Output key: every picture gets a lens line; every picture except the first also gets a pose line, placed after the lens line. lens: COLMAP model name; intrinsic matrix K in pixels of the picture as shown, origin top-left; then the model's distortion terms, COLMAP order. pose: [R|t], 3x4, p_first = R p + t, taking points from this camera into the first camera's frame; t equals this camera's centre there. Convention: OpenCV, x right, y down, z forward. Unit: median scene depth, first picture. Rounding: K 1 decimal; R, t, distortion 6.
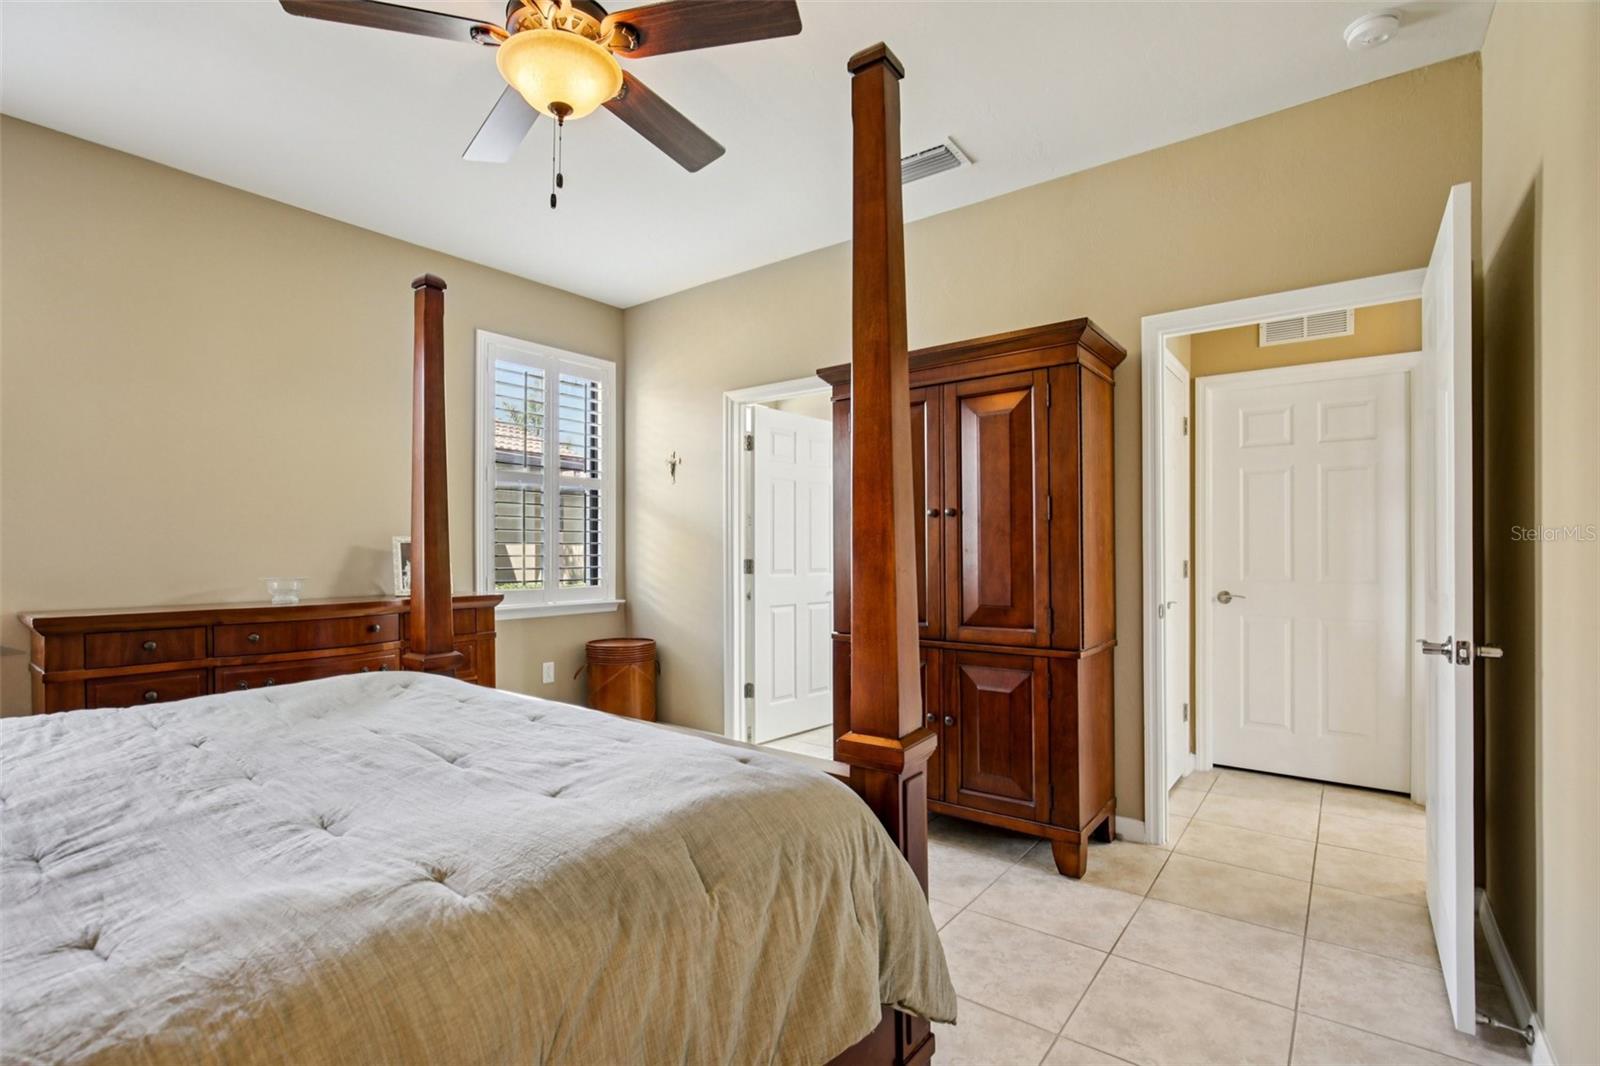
lens RADIAL K [[734.2, 0, 796.2], [0, 734.2, 533.5], [0, 0, 1]] dist [-0.025517, 0.001419]
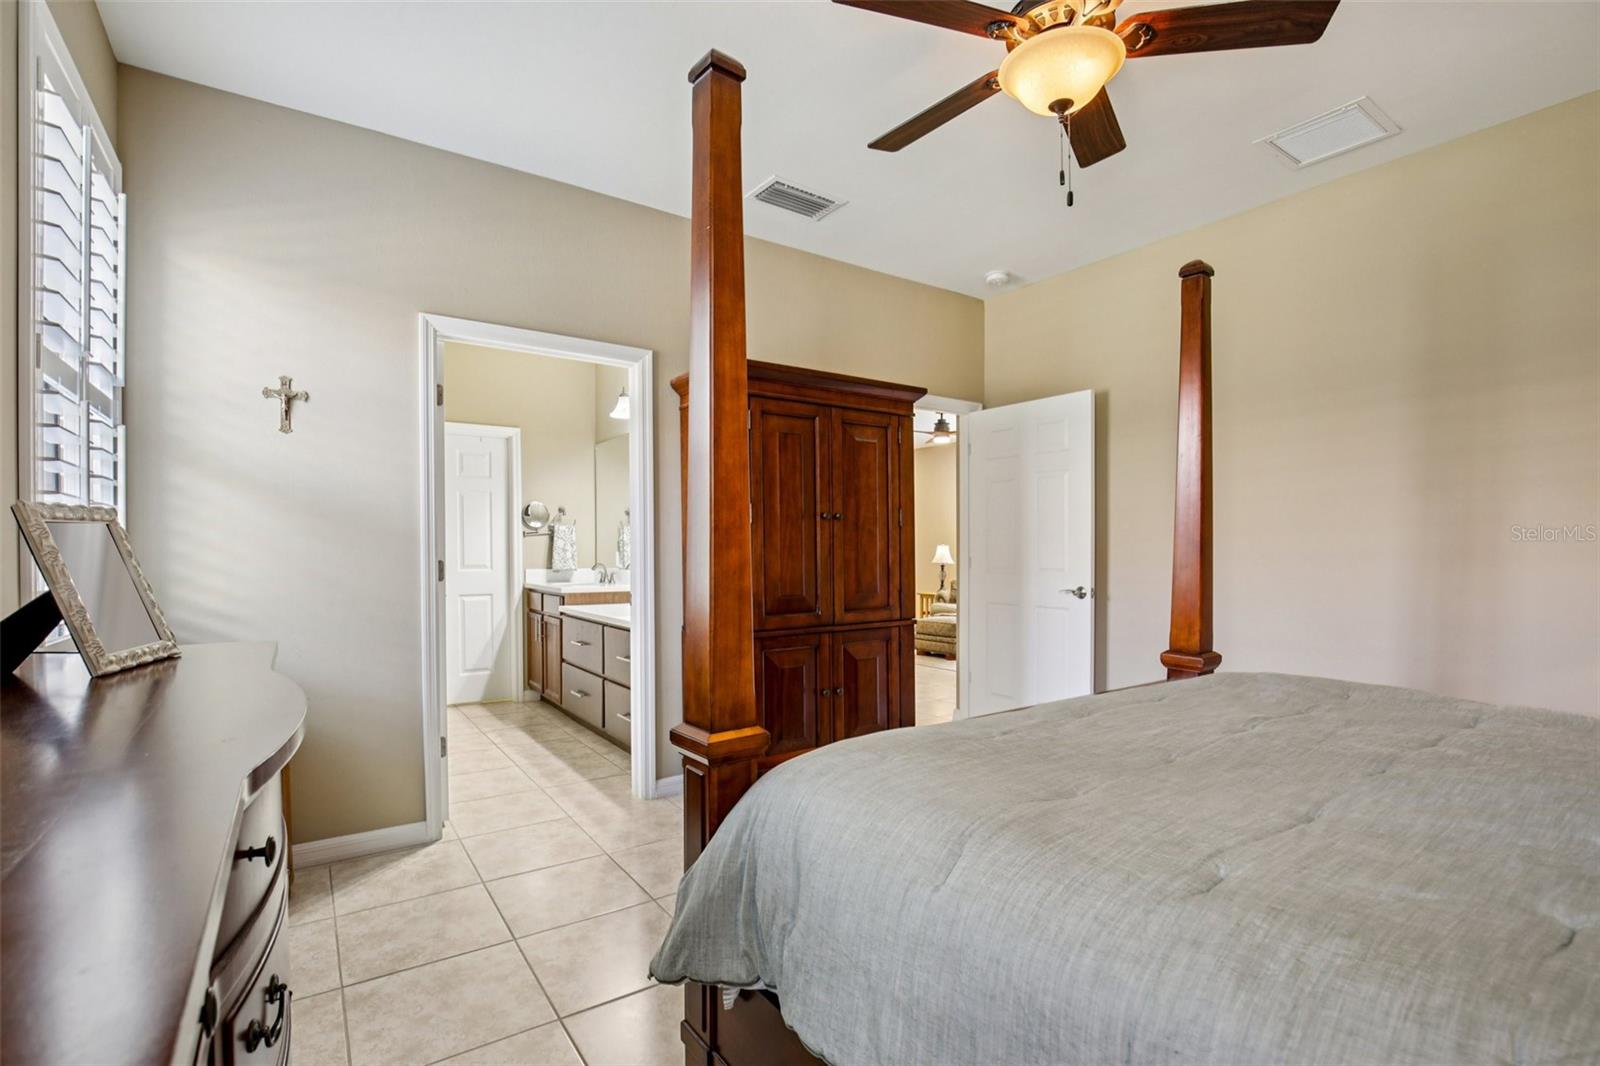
lens RADIAL K [[734.2, 0, 799.0], [0, 734.2, 539.6], [0, 0, 1]] dist [-0.025517, 0.001419]
pose [[0.299756, 0.017404, 0.953857, -0.913606], [-0.022738, 0.999680, -0.011095, 0.021926], [-0.953745, -0.018363, 0.300056, 0.684222]]
